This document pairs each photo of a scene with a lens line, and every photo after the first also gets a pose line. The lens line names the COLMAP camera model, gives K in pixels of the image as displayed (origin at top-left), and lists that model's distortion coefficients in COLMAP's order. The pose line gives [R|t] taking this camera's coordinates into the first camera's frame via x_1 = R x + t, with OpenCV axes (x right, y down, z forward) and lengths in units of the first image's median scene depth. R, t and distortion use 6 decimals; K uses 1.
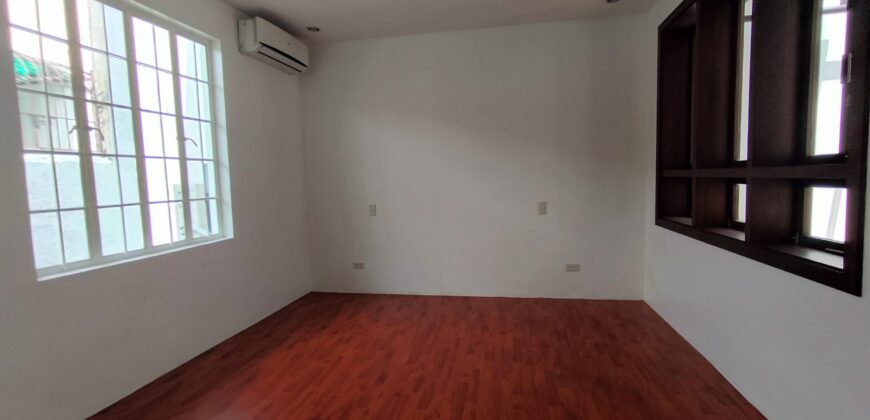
lens RADIAL K [[416.9, 0, 435.4], [0, 416.9, 213.9], [0, 0, 1]] dist [-0.017724, -0.000059]
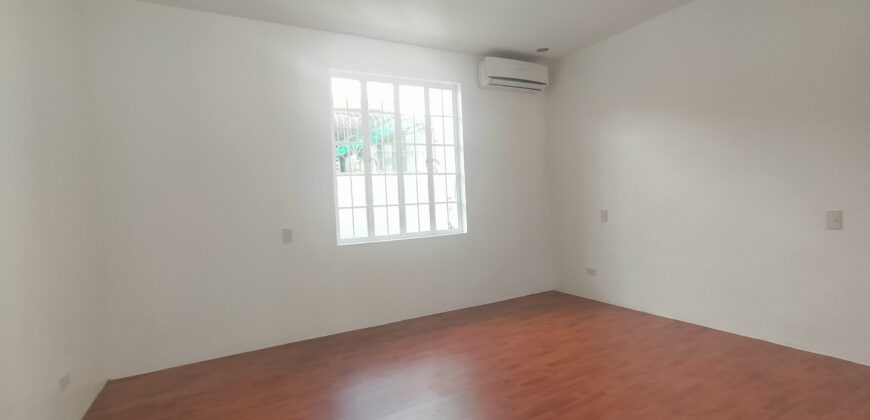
lens RADIAL K [[384.7, 0, 395.3], [0, 384.7, 212.0], [0, 0, 1]] dist [0.000800, 0.000110]
pose [[0.612798, 0.024280, -0.789866, 0.337402], [-0.040207, 0.999191, -0.000479, 0.002566], [0.789216, 0.032051, 0.613279, 0.089353]]
